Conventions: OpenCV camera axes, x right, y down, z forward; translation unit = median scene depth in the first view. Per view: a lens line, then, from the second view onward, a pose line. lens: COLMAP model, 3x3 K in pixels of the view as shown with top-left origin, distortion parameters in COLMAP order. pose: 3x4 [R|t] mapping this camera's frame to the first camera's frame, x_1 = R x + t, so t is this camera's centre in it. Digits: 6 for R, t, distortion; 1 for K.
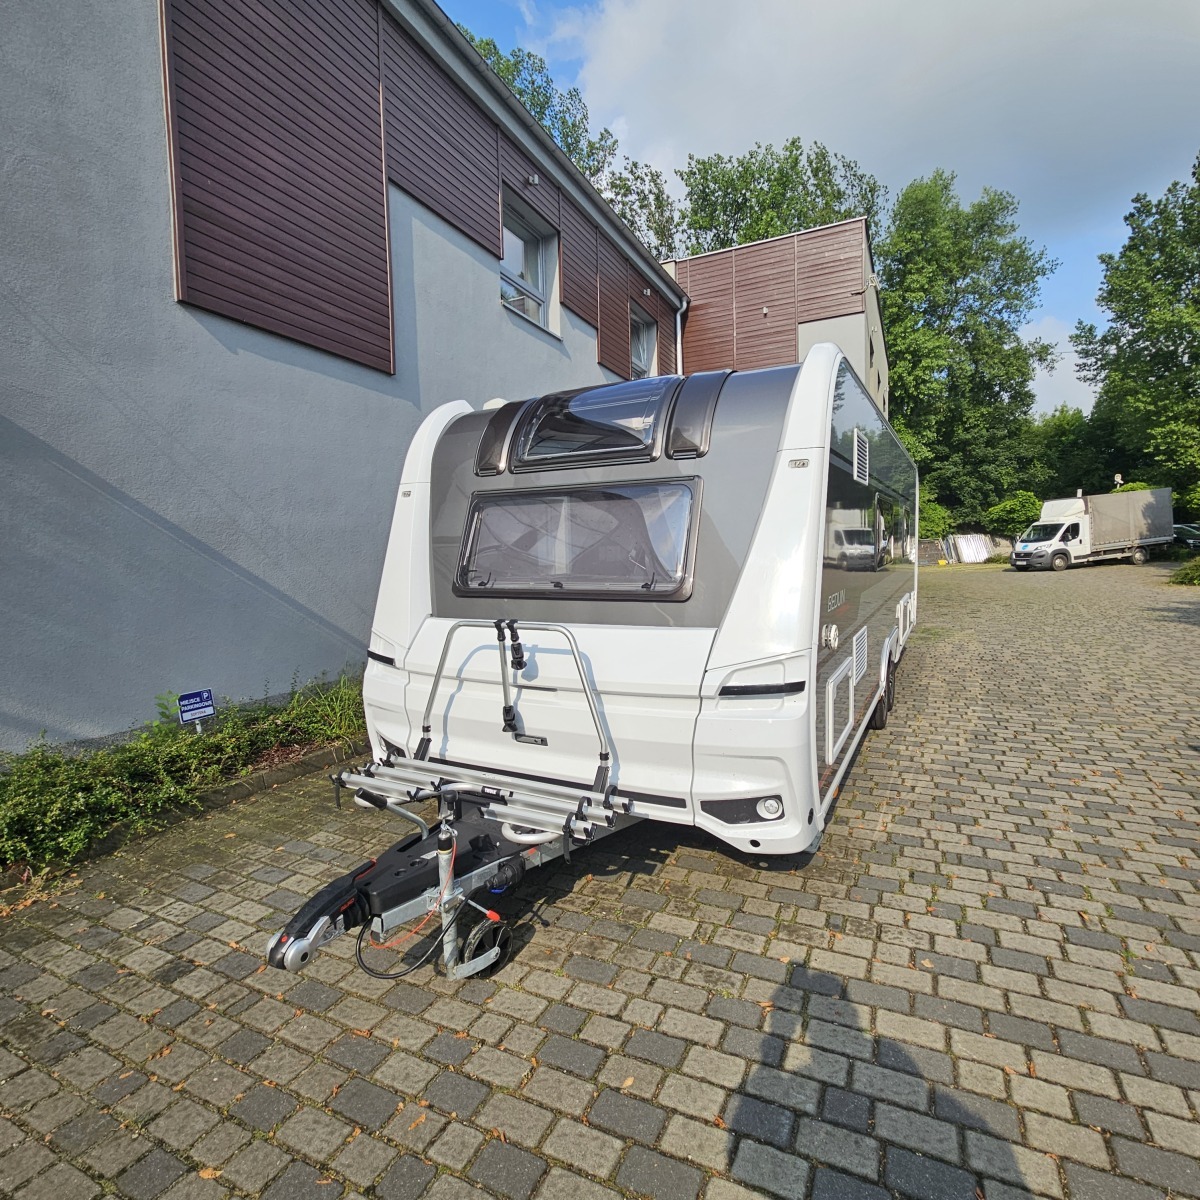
lens RADIAL K [[645.1, 0, 616.7], [0, 645.1, 599.0], [0, 0, 1]] dist [-0.001196, 0.000590]
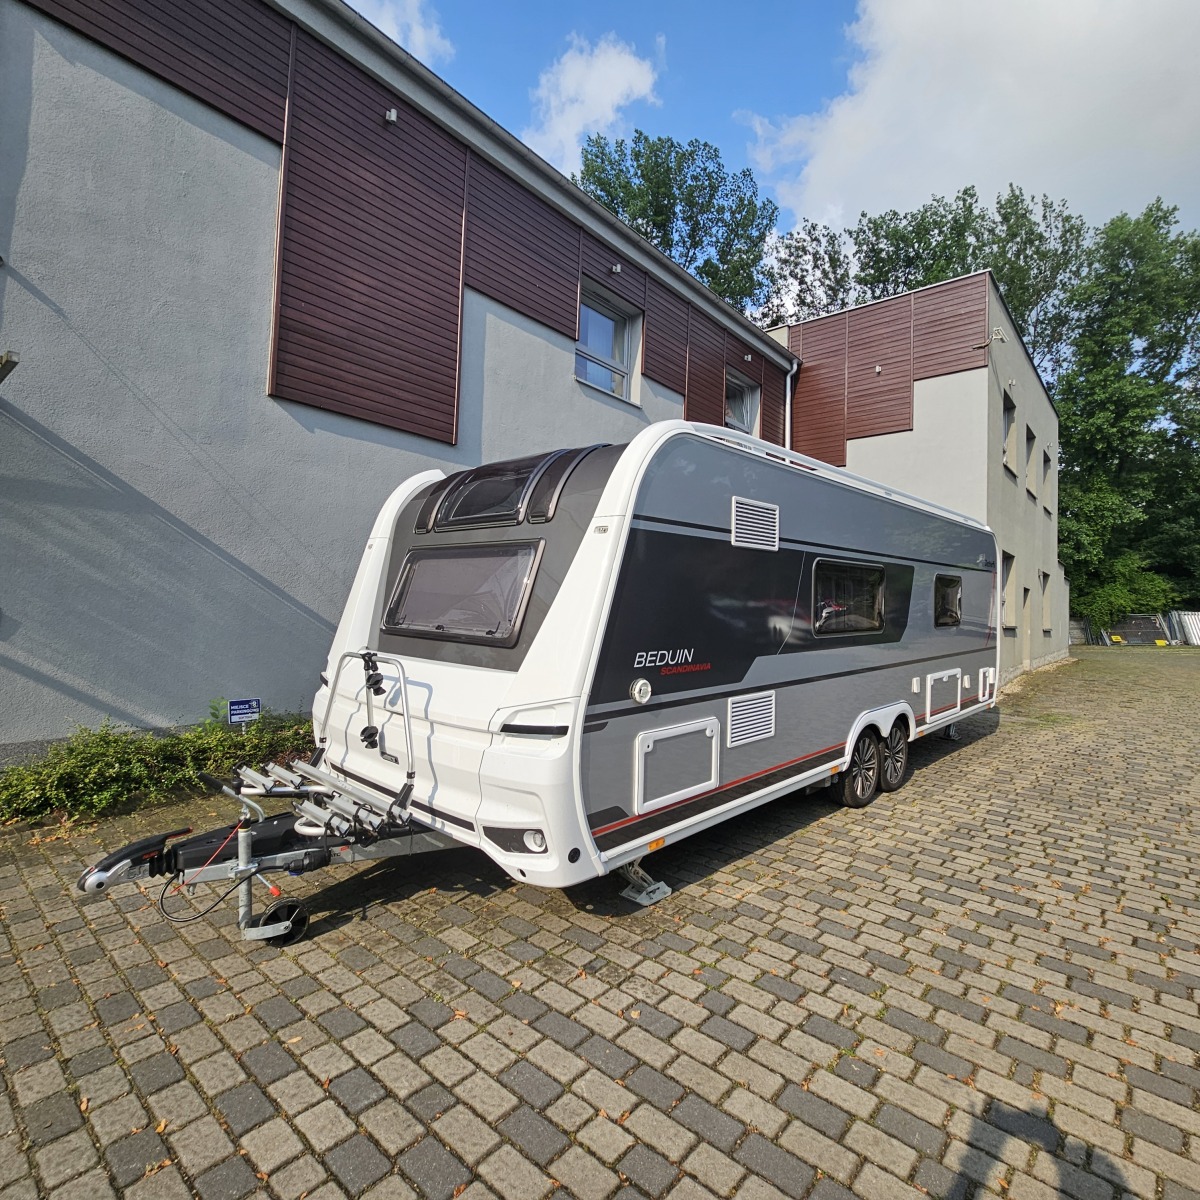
lens RADIAL K [[646.3, 0, 605.4], [0, 646.3, 594.3], [0, 0, 1]] dist [-0.000384, 0.000048]
pose [[0.962581, 0.046143, -0.267038, 0.385963], [-0.070260, 0.994196, -0.081468, -0.005990], [0.261730, 0.097181, 0.960236, -0.035240]]
